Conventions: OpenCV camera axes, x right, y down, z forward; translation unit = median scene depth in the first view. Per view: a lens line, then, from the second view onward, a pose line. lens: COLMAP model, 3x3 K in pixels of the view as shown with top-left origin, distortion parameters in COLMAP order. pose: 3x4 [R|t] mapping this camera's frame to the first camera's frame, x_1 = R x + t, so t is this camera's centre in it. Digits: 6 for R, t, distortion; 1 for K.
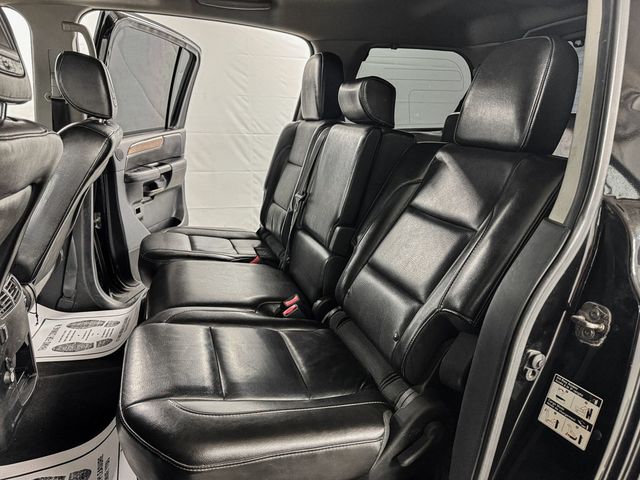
lens RADIAL K [[455.4, 0, 317.9], [0, 455.4, 239.9], [0, 0, 1]] dist [0.059237, -0.093700]
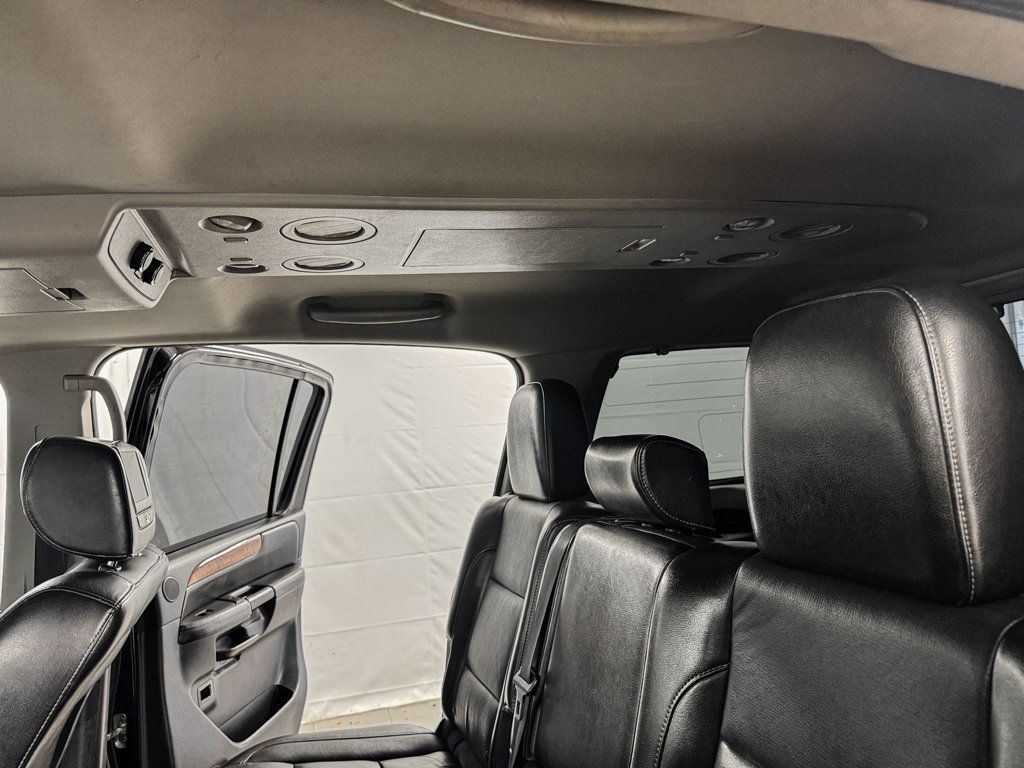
lens RADIAL K [[728.6, 0, 508.7], [0, 728.6, 383.8], [0, 0, 1]] dist [0.059237, -0.093700]
pose [[0.995458, -0.093018, -0.020284, -0.008864], [0.081459, 0.942461, -0.324241, -0.101847], [0.049277, 0.321116, 0.945757, 0.145222]]
